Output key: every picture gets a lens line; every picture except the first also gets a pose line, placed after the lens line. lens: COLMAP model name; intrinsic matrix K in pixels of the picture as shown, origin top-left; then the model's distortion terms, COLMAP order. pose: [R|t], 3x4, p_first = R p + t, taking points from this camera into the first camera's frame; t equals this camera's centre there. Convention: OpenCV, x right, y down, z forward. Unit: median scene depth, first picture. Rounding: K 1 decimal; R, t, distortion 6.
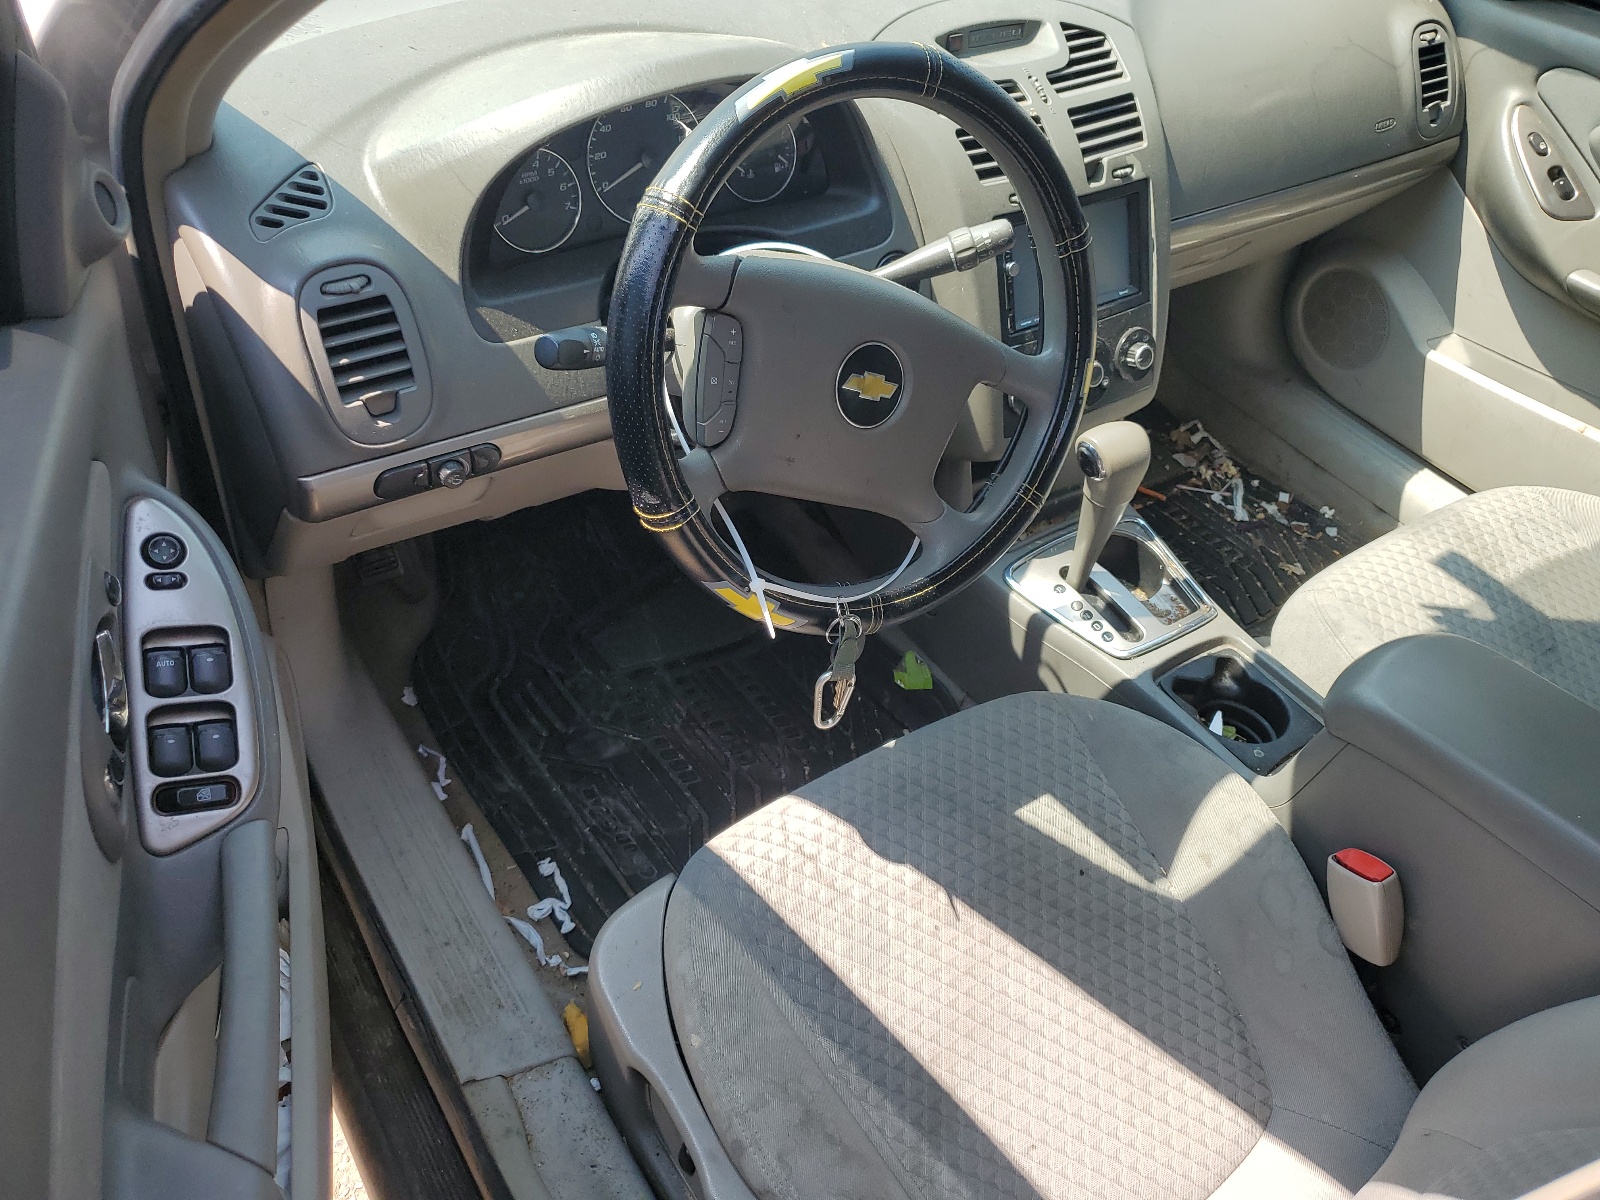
lens RADIAL K [[1220.6, 0, 800.0], [0, 1220.6, 600.0], [0, 0, 1]] dist [0.008653, 0.008421]
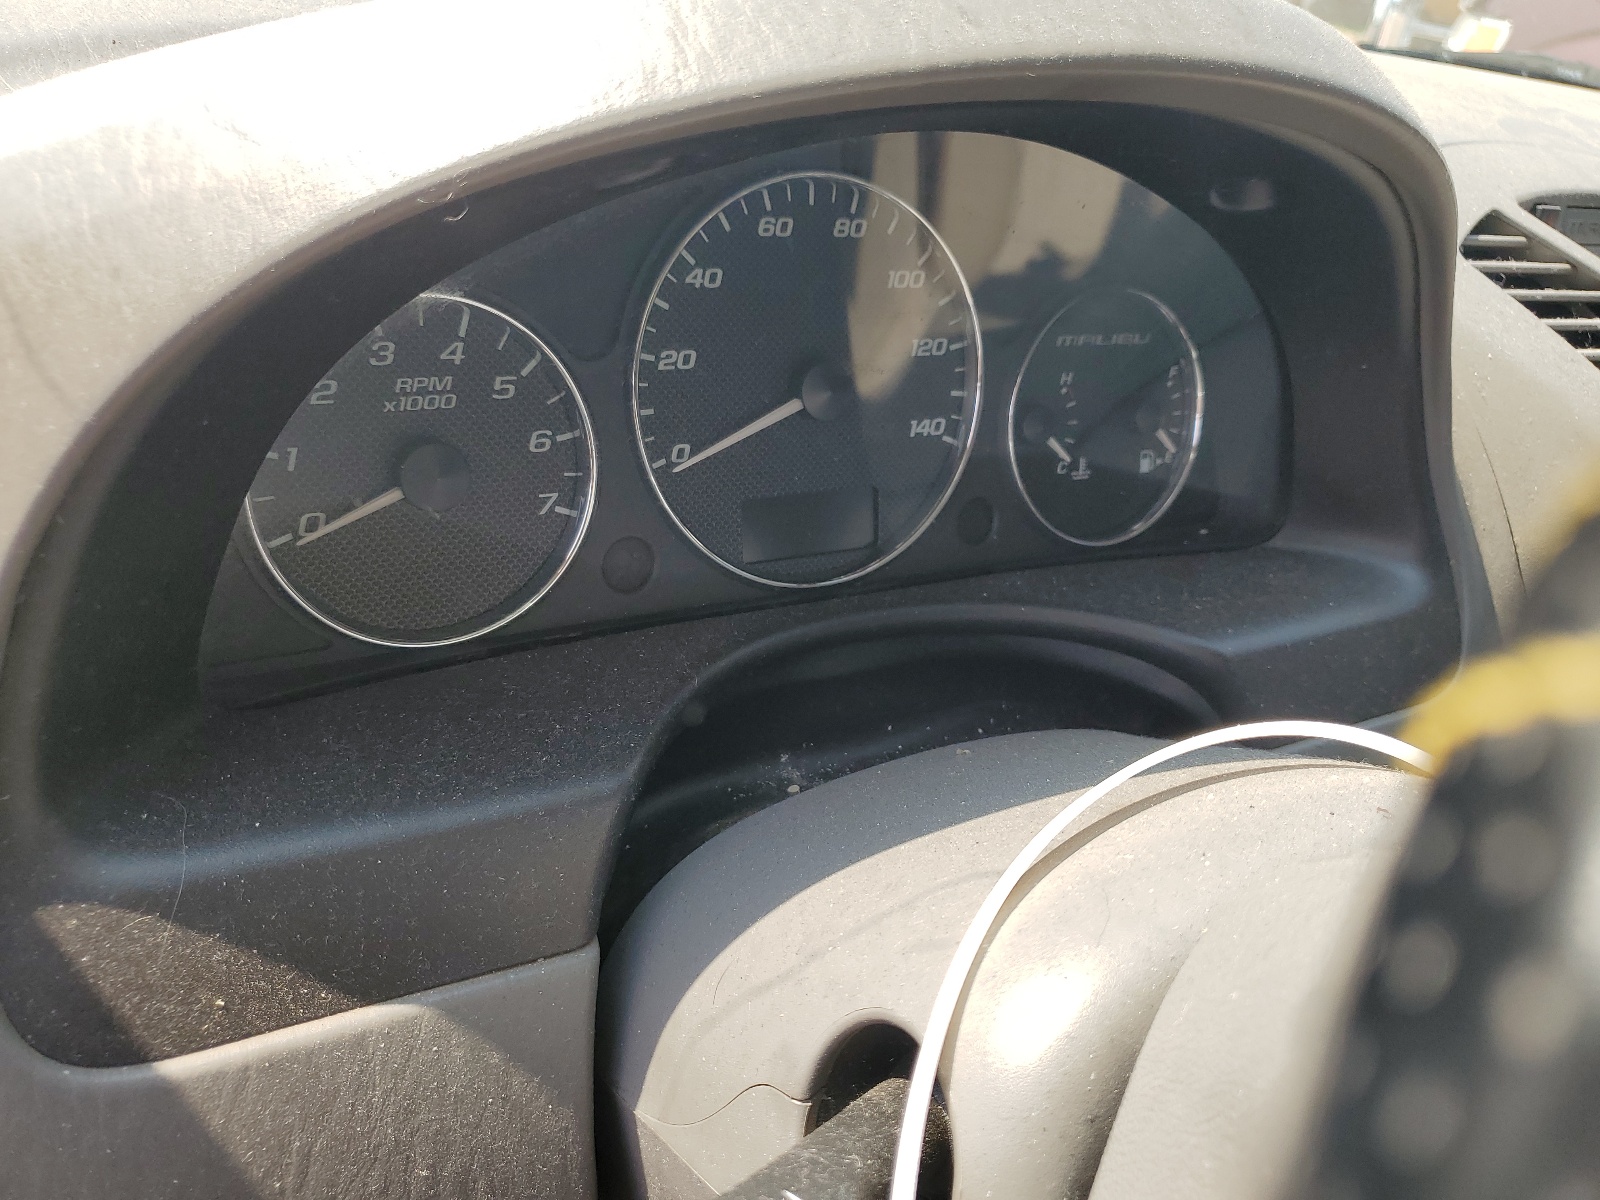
lens RADIAL K [[1220.6, 0, 800.0], [0, 1220.6, 600.0], [0, 0, 1]] dist [0.008653, 0.008421]
pose [[0.996750, 0.080281, -0.006729, -0.125585], [-0.079033, 0.958202, -0.274959, -0.224176], [-0.015626, 0.274597, 0.961432, 0.721965]]
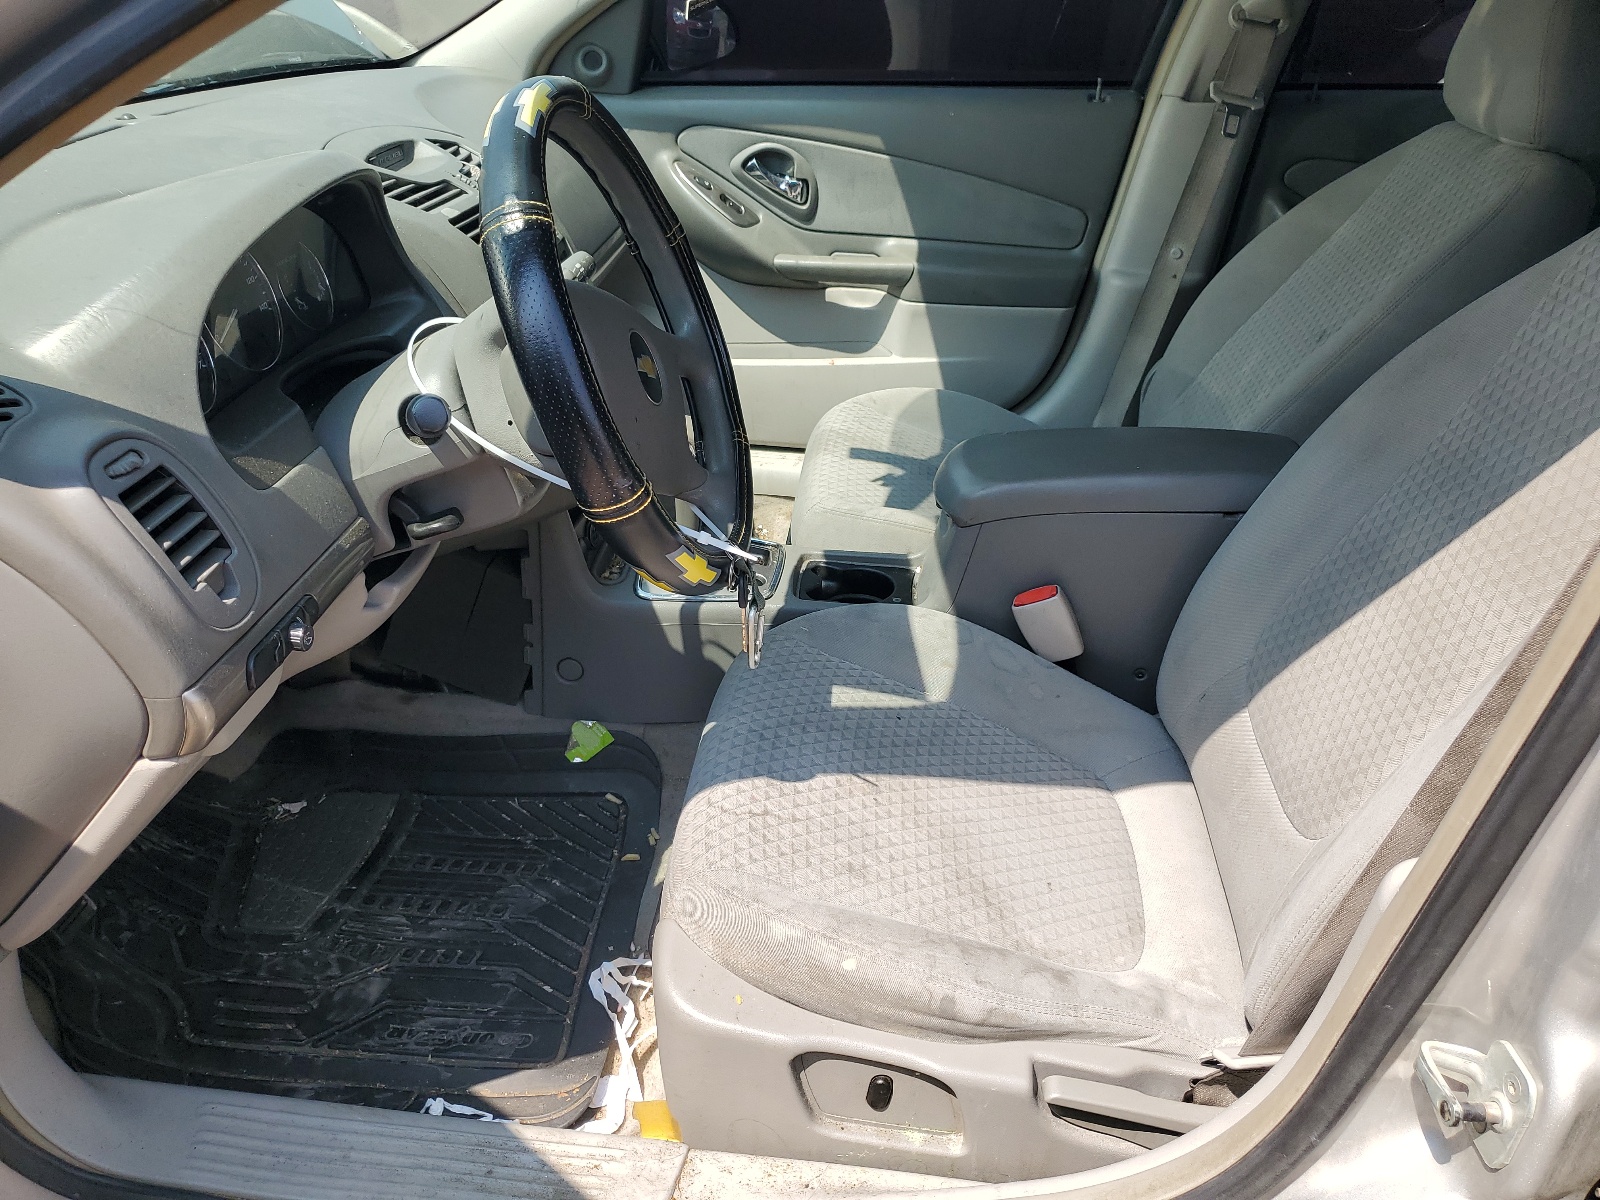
lens RADIAL K [[1220.6, 0, 800.0], [0, 1220.6, 600.0], [0, 0, 1]] dist [0.008653, 0.008421]
pose [[0.633166, -0.429614, 0.643841, -0.573863], [0.539211, 0.841589, 0.031294, 0.039250], [-0.555294, 0.327353, 0.764519, 0.112039]]
